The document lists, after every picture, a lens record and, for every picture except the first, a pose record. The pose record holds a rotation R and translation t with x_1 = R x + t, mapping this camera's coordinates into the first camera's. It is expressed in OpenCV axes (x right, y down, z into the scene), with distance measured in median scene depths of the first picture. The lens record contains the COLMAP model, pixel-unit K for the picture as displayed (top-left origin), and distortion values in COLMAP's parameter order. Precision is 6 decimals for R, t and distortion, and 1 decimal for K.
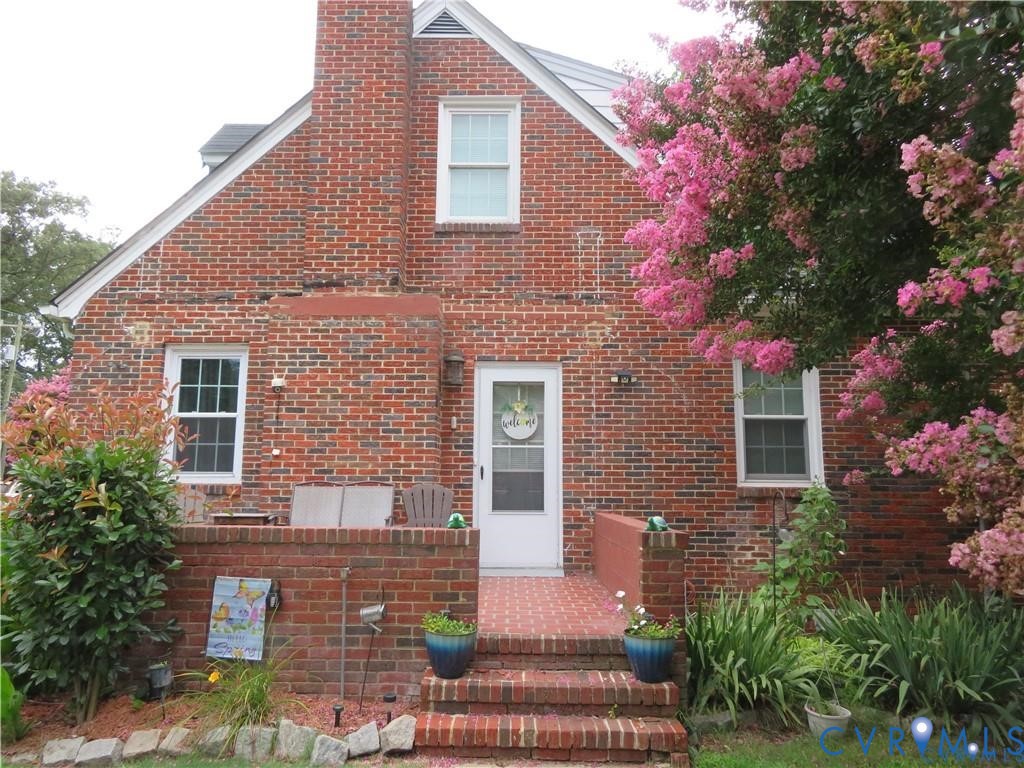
lens RADIAL K [[738.1, 0, 508.8], [0, 738.1, 380.0], [0, 0, 1]] dist [-0.000284, 0.004070]
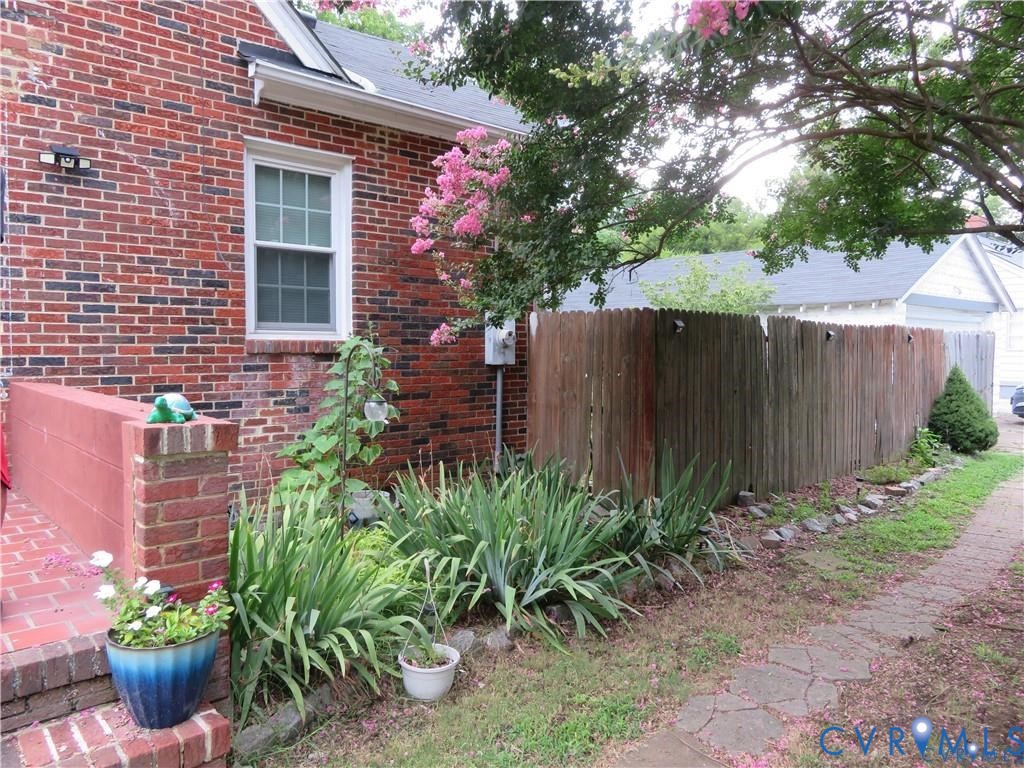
lens RADIAL K [[738.1, 0, 501.9], [0, 738.1, 374.2], [0, 0, 1]] dist [-0.000284, 0.004070]
pose [[0.752159, -0.029090, 0.658339, 0.022543], [-0.094040, 0.984062, 0.150924, 0.045501], [-0.652237, -0.175430, 0.737436, 0.297822]]
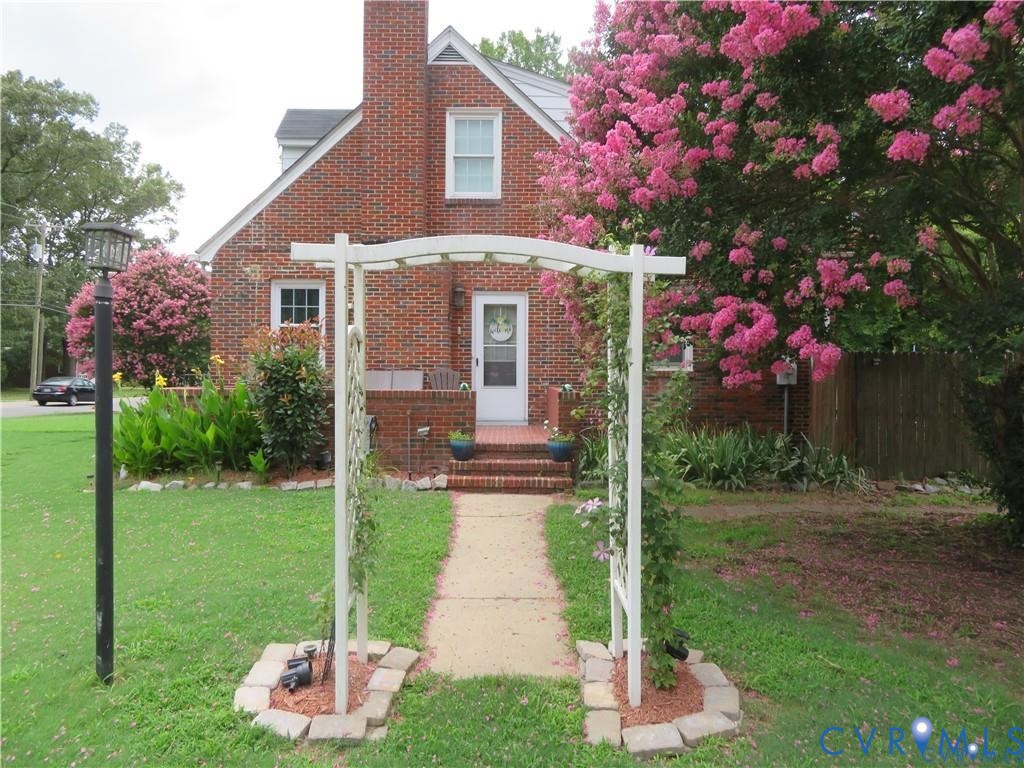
lens RADIAL K [[738.1, 0, 510.7], [0, 738.1, 379.2], [0, 0, 1]] dist [-0.000284, 0.004070]
pose [[0.999950, -0.001150, 0.009977, 0.019804], [-0.000339, 0.988983, 0.148031, -0.072784], [-0.010038, -0.148027, 0.988932, -0.574398]]
